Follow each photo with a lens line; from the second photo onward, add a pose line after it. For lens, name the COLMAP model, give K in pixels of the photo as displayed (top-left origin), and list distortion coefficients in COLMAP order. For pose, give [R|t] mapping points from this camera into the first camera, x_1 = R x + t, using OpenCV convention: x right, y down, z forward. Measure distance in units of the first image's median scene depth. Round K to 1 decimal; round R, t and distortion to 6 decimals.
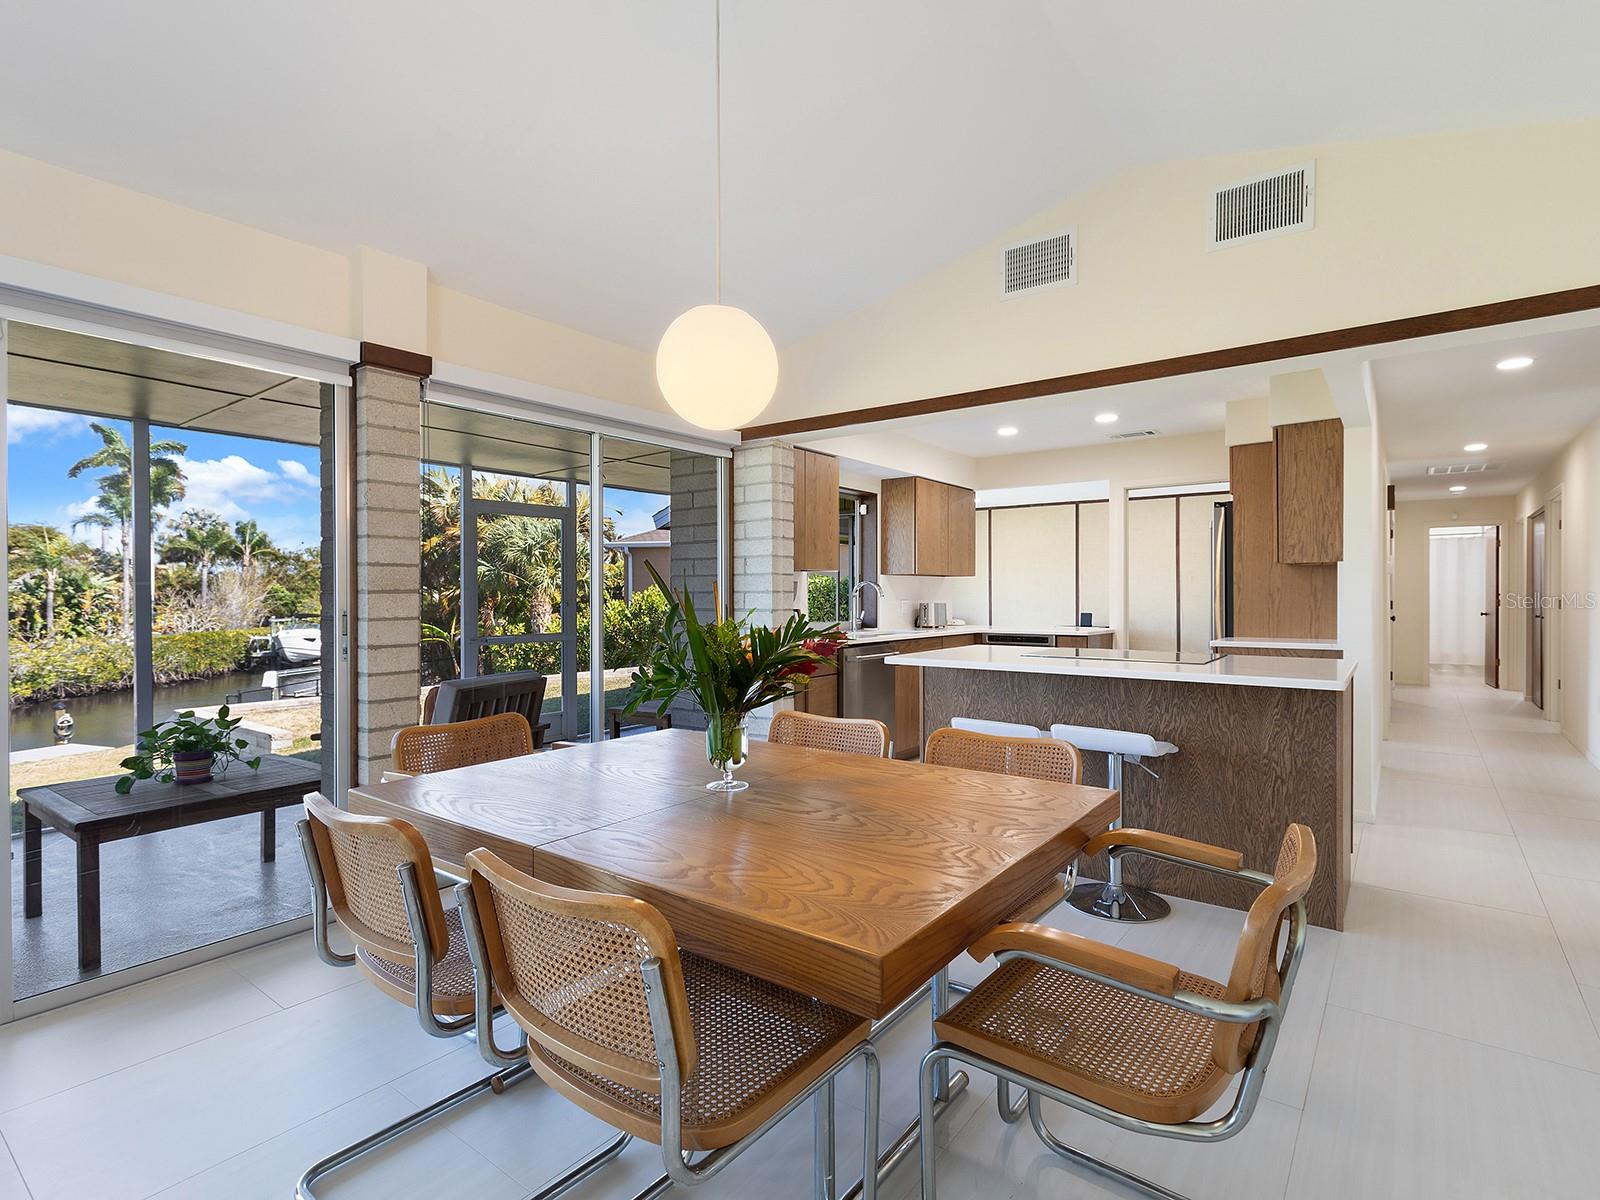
lens RADIAL K [[807.5, 0, 767.5], [0, 807.5, 597.4], [0, 0, 1]] dist [-0.002734, 0.001691]
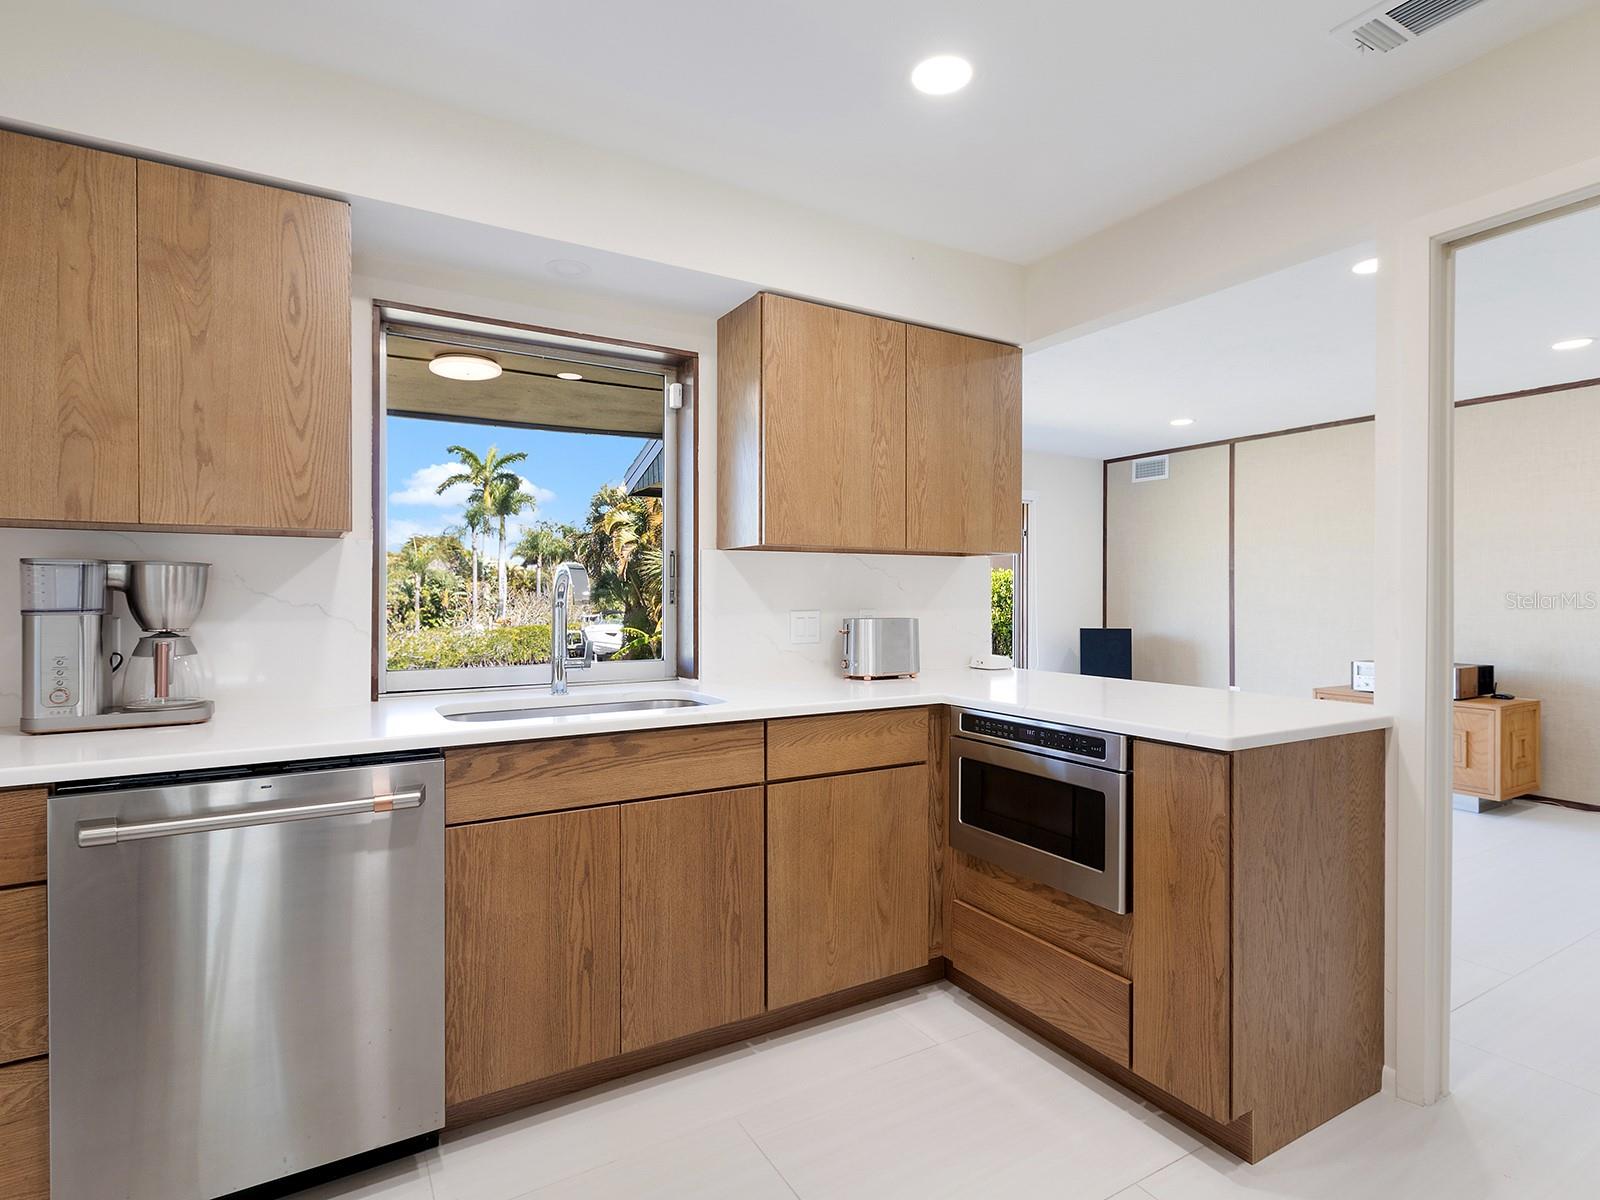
lens RADIAL K [[807.5, 0, 796.9], [0, 807.5, 599.7], [0, 0, 1]] dist [-0.002734, 0.001691]
pose [[0.939612, 0.004751, -0.342210, 0.440218], [-0.003135, 0.999981, 0.005276, -0.006912], [0.342228, -0.003884, 0.939609, 0.861662]]
